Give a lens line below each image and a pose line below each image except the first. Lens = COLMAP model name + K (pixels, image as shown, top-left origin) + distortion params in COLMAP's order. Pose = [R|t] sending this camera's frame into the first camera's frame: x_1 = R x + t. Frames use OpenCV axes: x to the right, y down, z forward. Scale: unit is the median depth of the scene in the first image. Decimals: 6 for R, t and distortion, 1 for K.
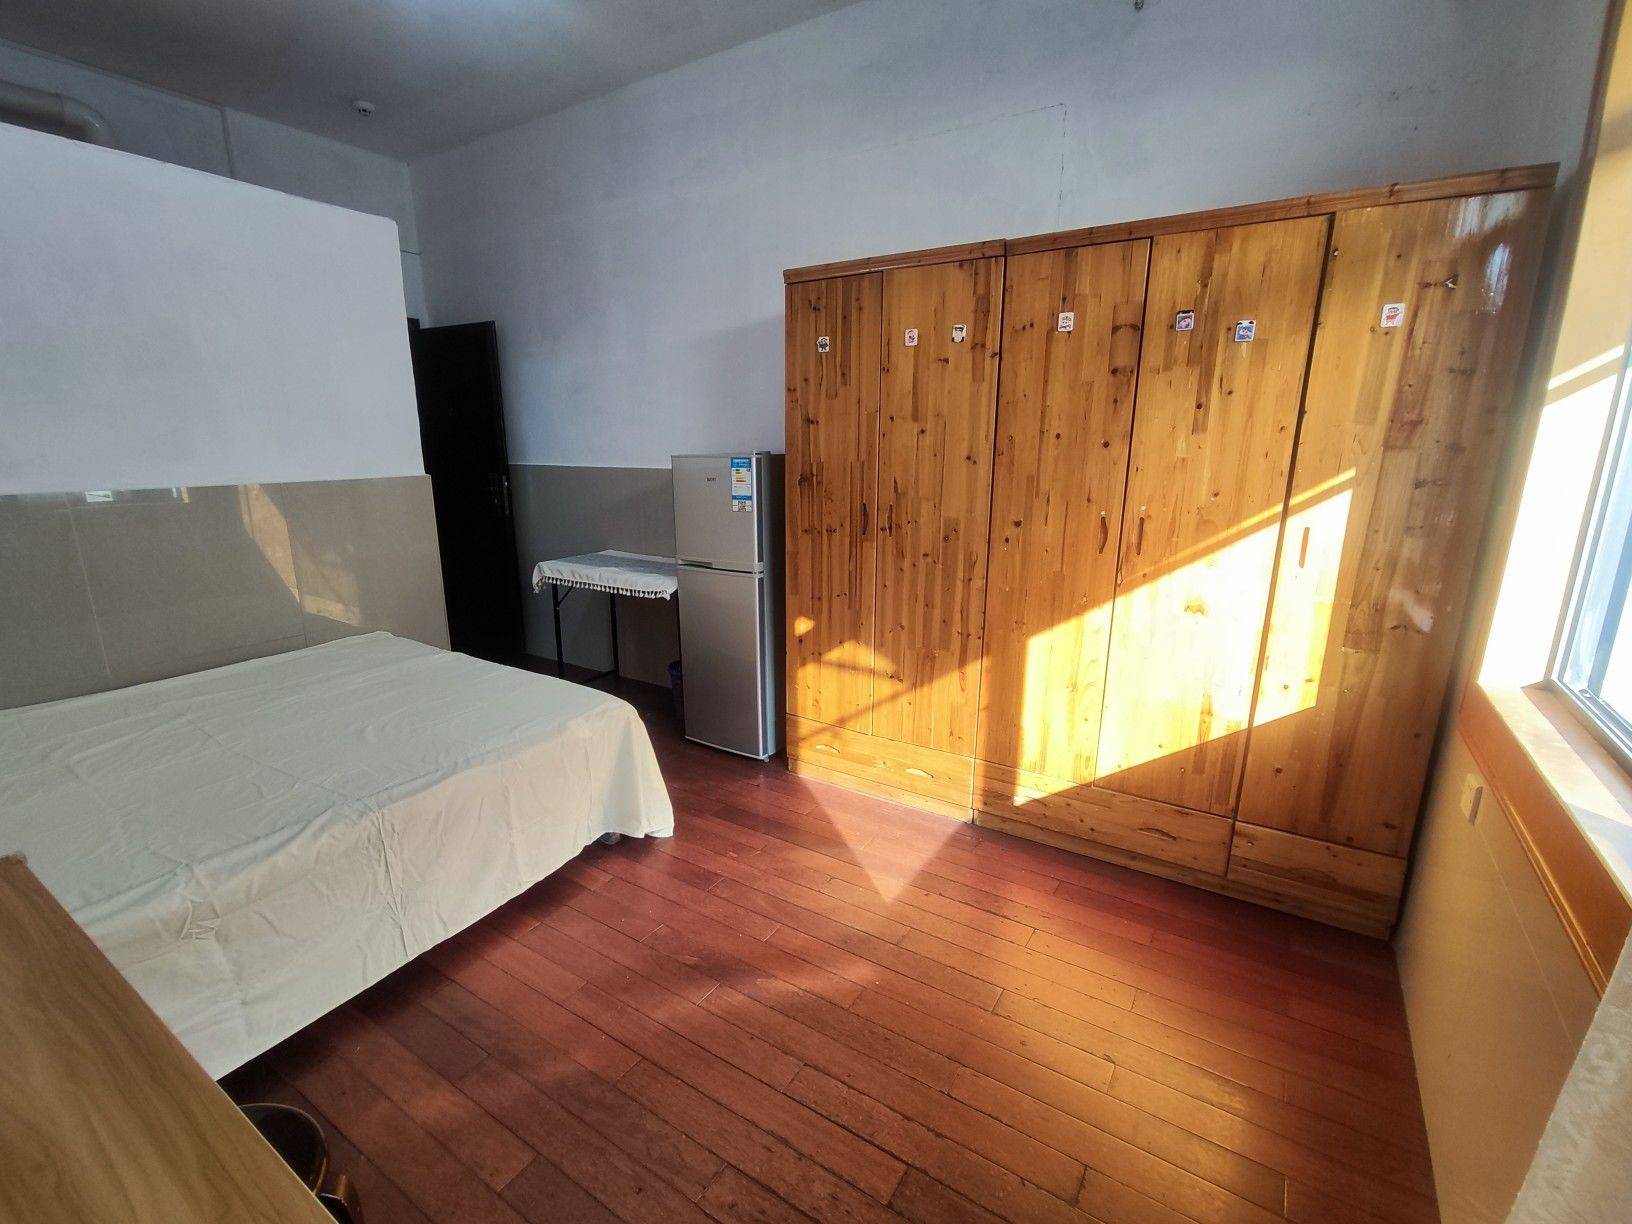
lens RADIAL K [[749.3, 0, 804.6], [0, 749.3, 616.3], [0, 0, 1]] dist [-0.006355, 0.007780]
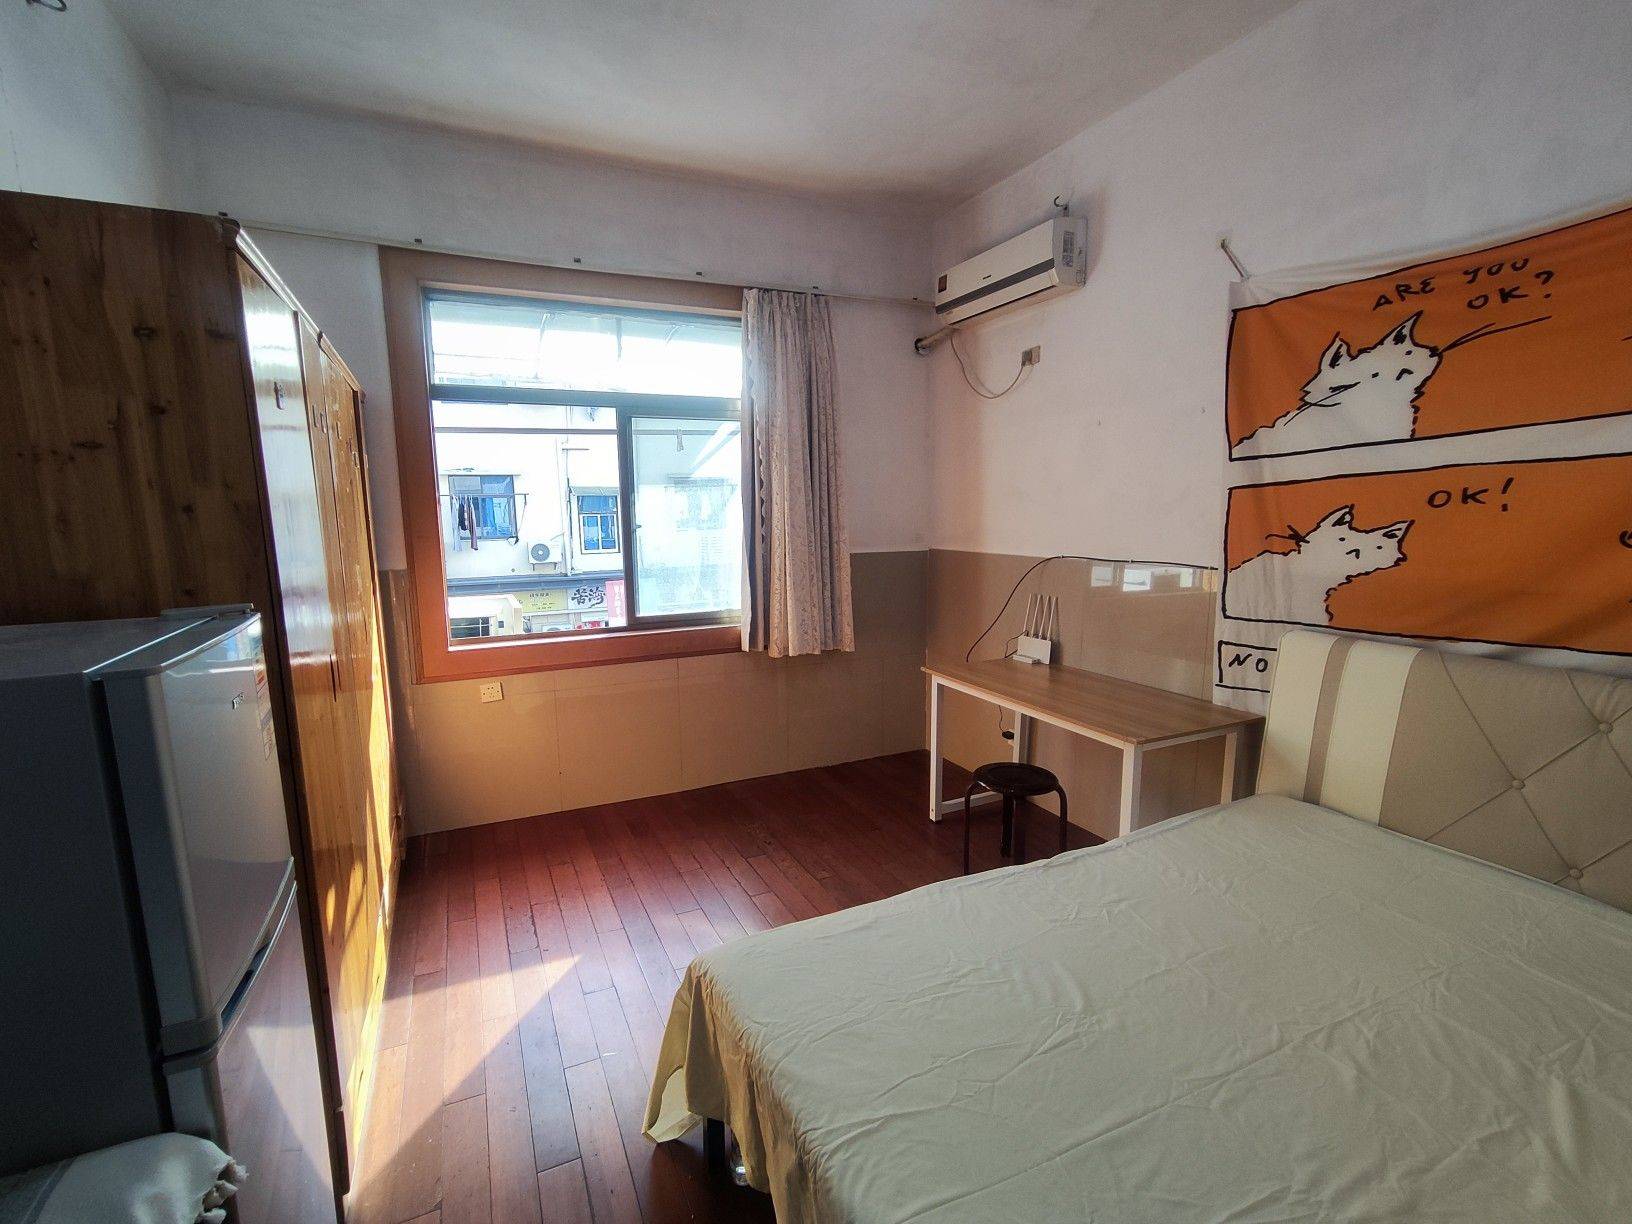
lens RADIAL K [[749.3, 0, 811.0], [0, 749.3, 612.8], [0, 0, 1]] dist [-0.006355, 0.007780]
pose [[-0.850738, -0.055183, 0.522684, -1.077959], [0.147363, 0.929541, 0.337990, -0.617063], [-0.504508, 0.364565, -0.782665, 2.252332]]
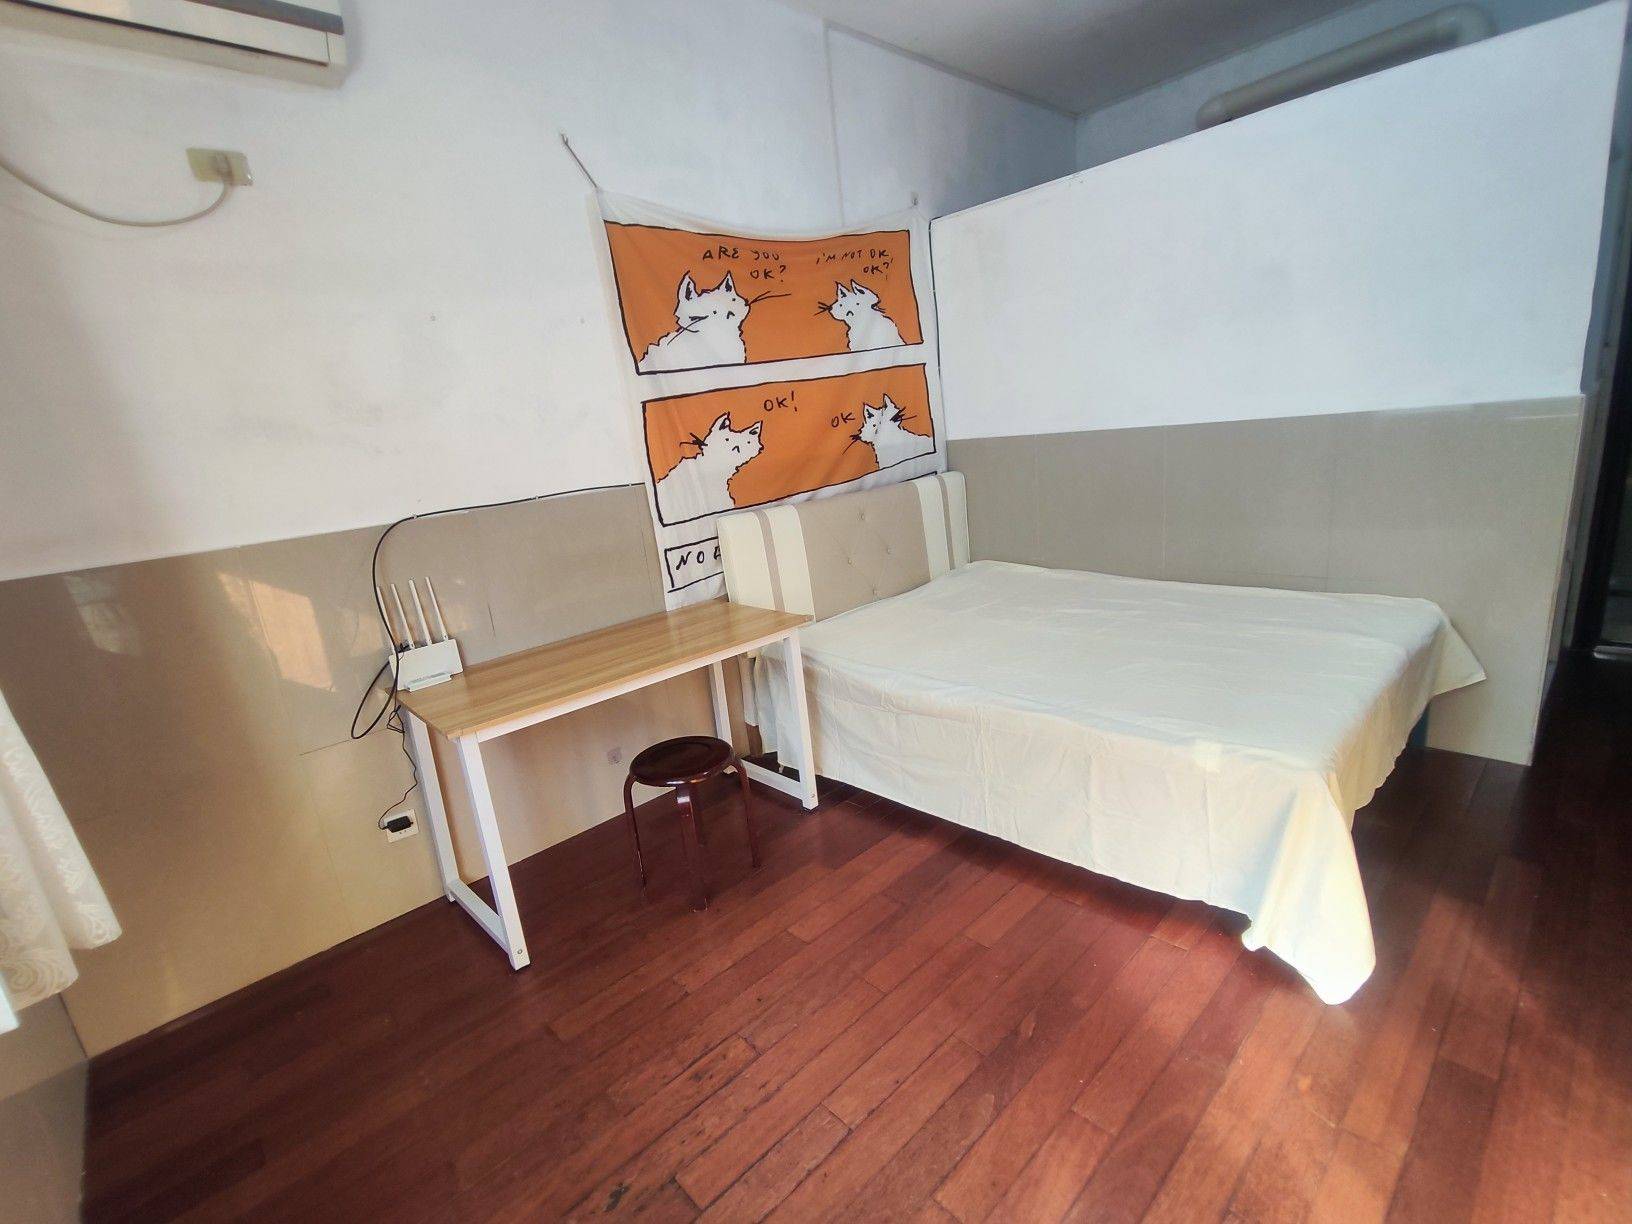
lens RADIAL K [[749.3, 0, 806.8], [0, 749.3, 617.5], [0, 0, 1]] dist [-0.006355, 0.007780]
pose [[-0.240044, 0.270470, -0.932322, 0.753366], [-0.128836, 0.943031, 0.306748, -0.268172], [0.962175, 0.193750, -0.191523, 1.116542]]
